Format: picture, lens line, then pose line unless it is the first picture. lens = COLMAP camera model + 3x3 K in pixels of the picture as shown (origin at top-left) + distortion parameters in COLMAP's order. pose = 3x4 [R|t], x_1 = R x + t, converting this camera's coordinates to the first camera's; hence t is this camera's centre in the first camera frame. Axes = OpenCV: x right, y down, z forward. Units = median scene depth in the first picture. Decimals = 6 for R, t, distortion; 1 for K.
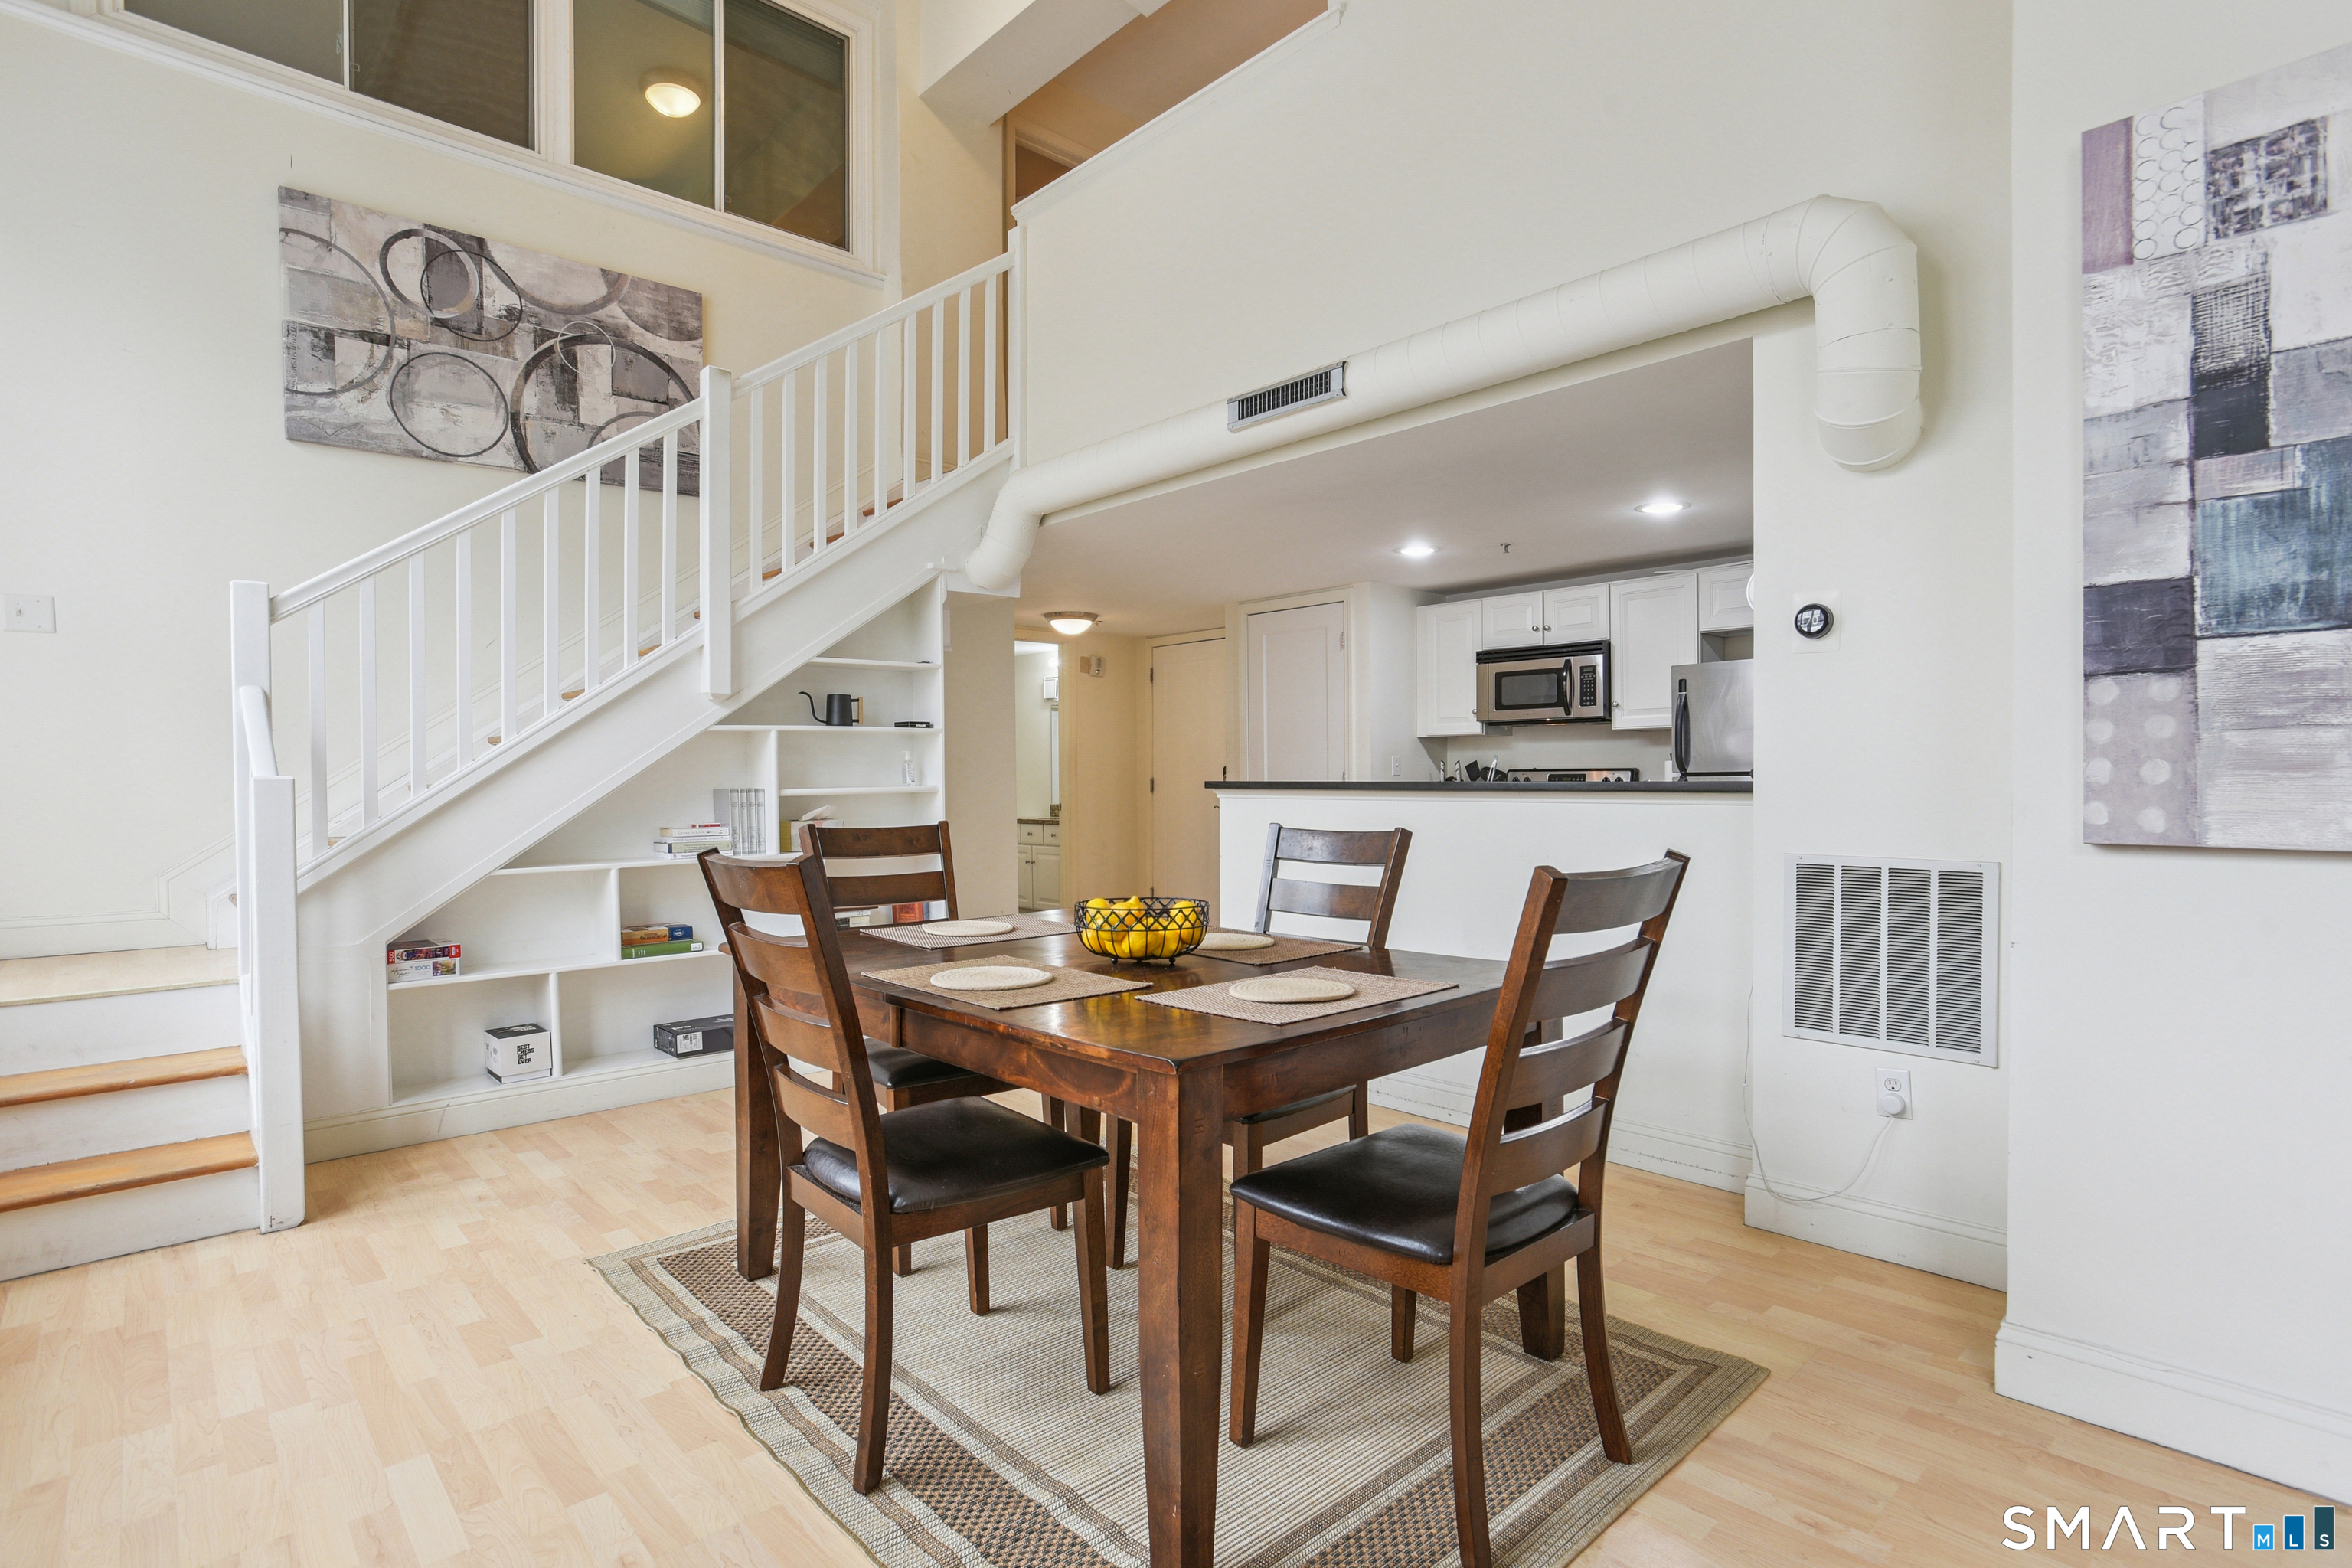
lens RADIAL K [[1147.5, 0, 1174.6], [0, 1147.5, 797.5], [0, 0, 1]] dist [-0.024423, 0.002611]
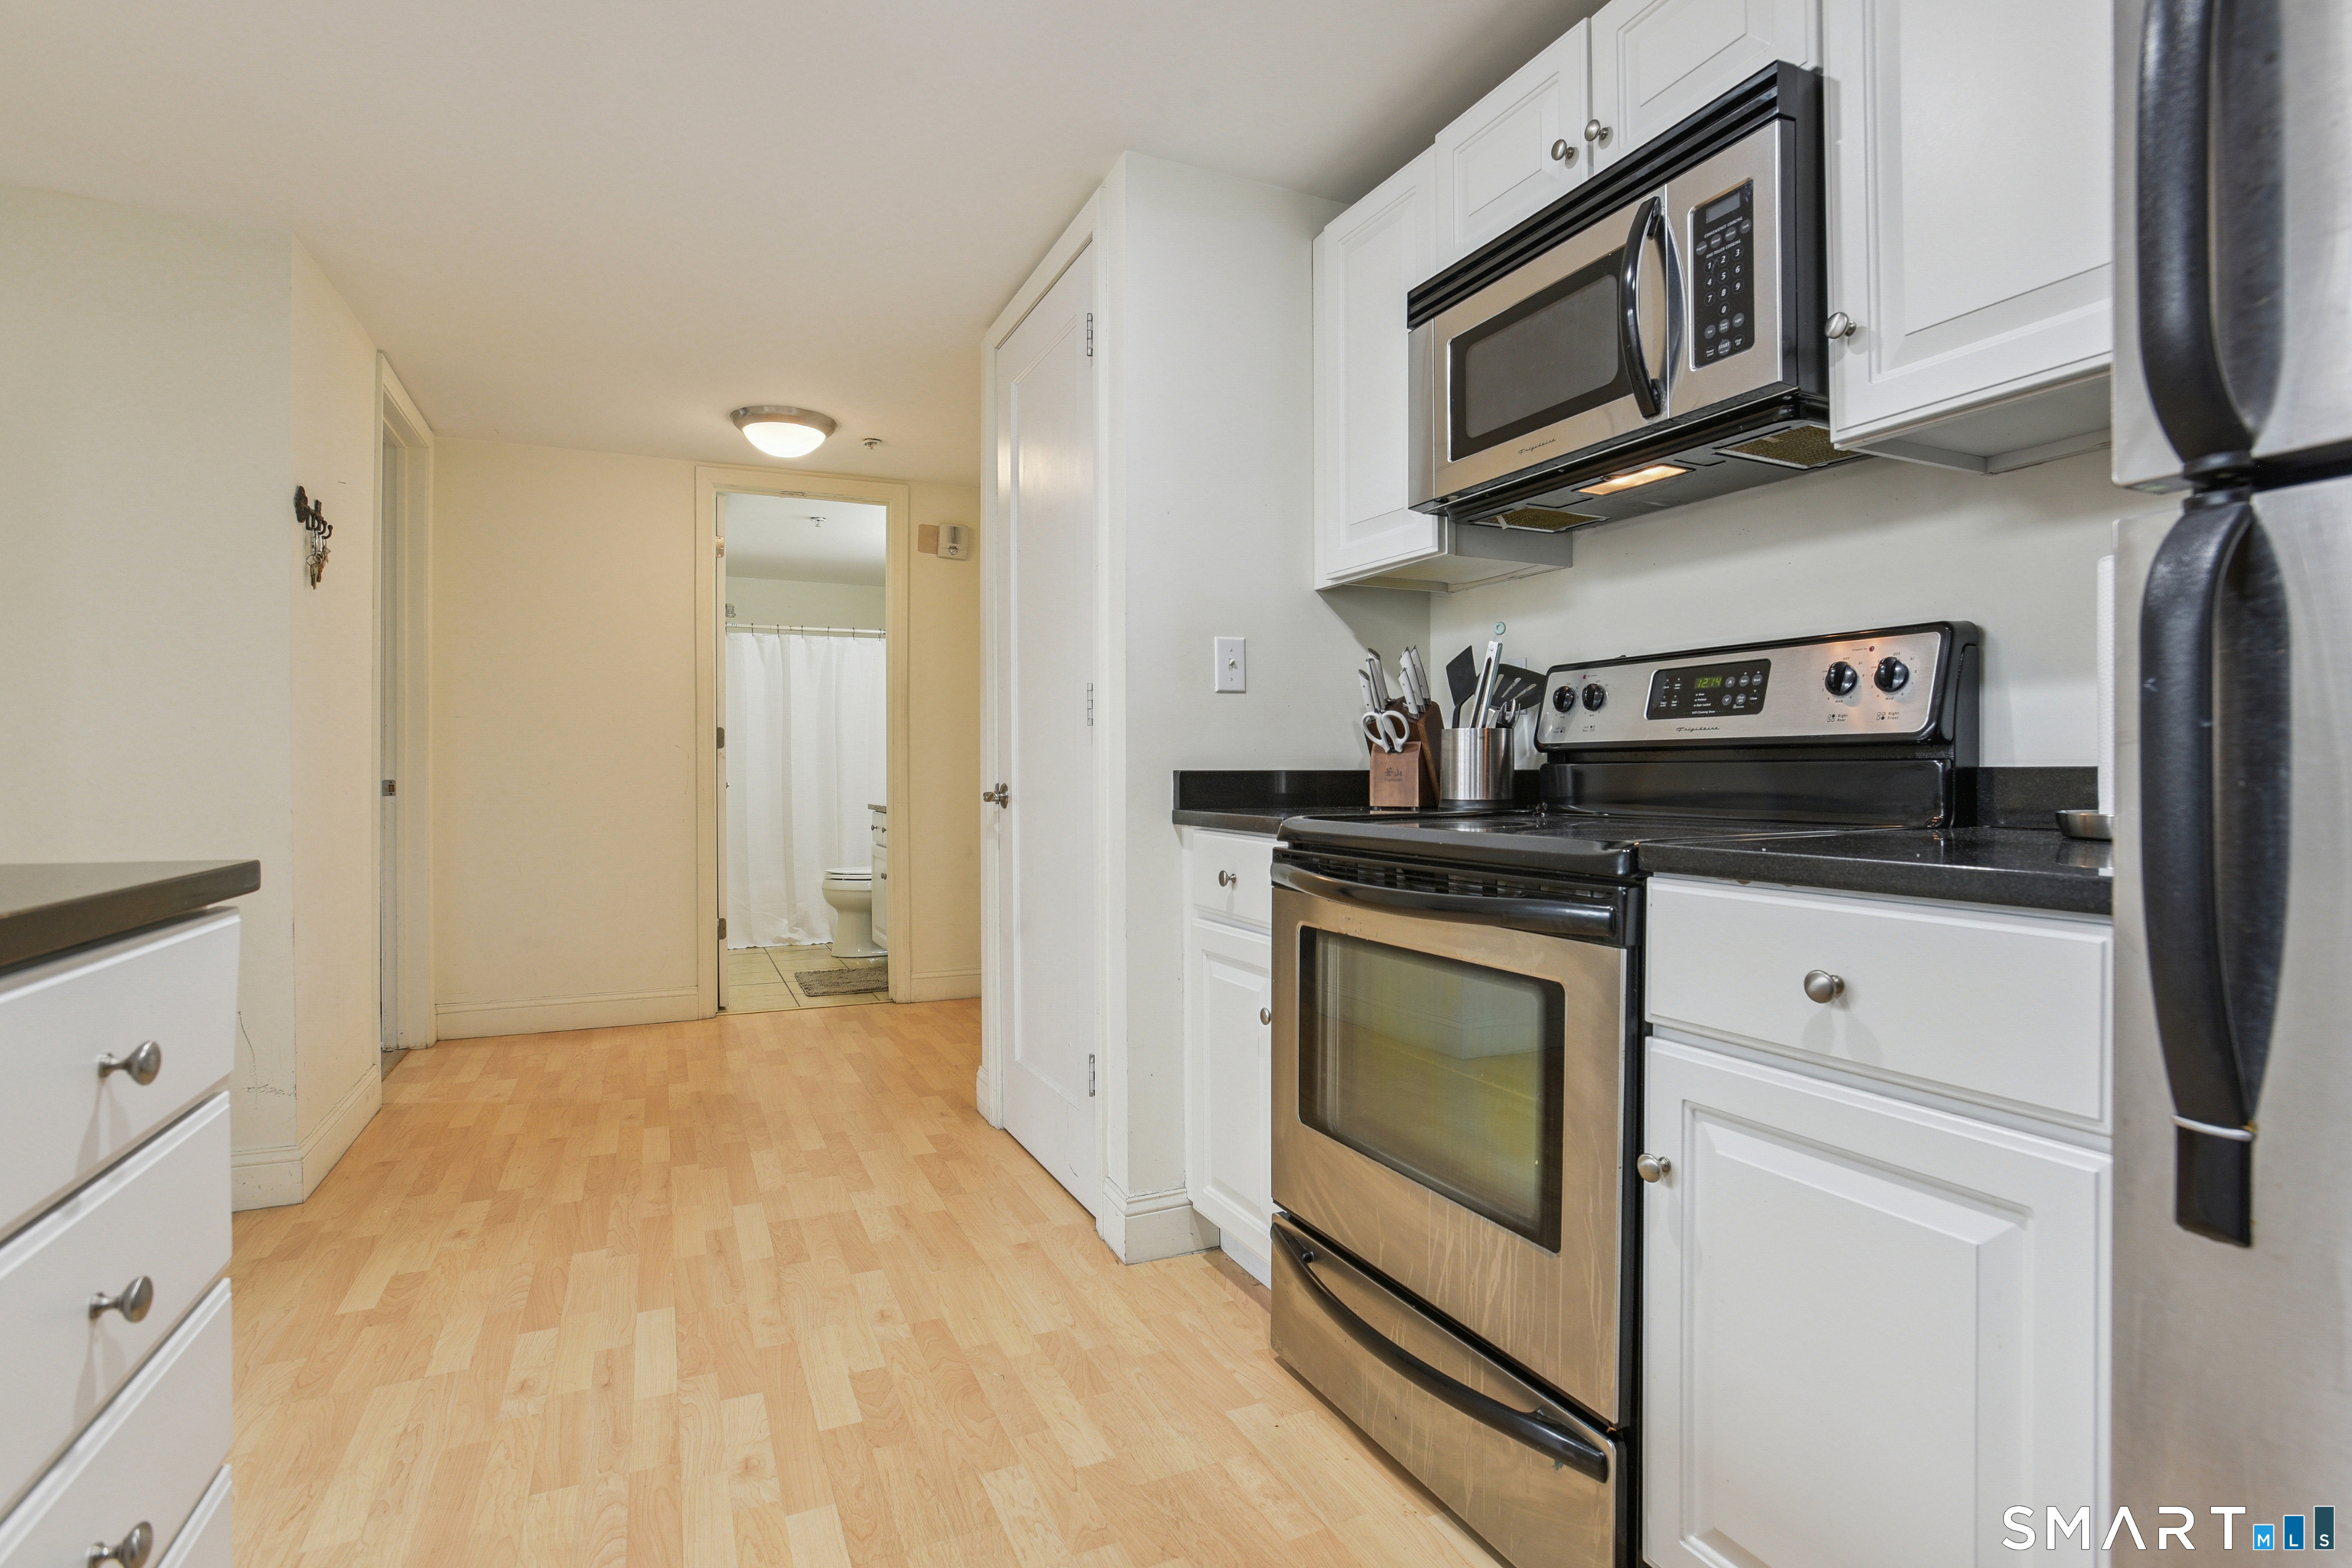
lens RADIAL K [[1147.5, 0, 1178.2], [0, 1147.5, 763.0], [0, 0, 1]] dist [-0.024423, 0.002611]
pose [[0.948192, -0.000403, -0.317699, 0.322072], [-0.004081, 0.999901, -0.013447, 0.008593], [0.317673, 0.014047, 0.948096, 0.722848]]
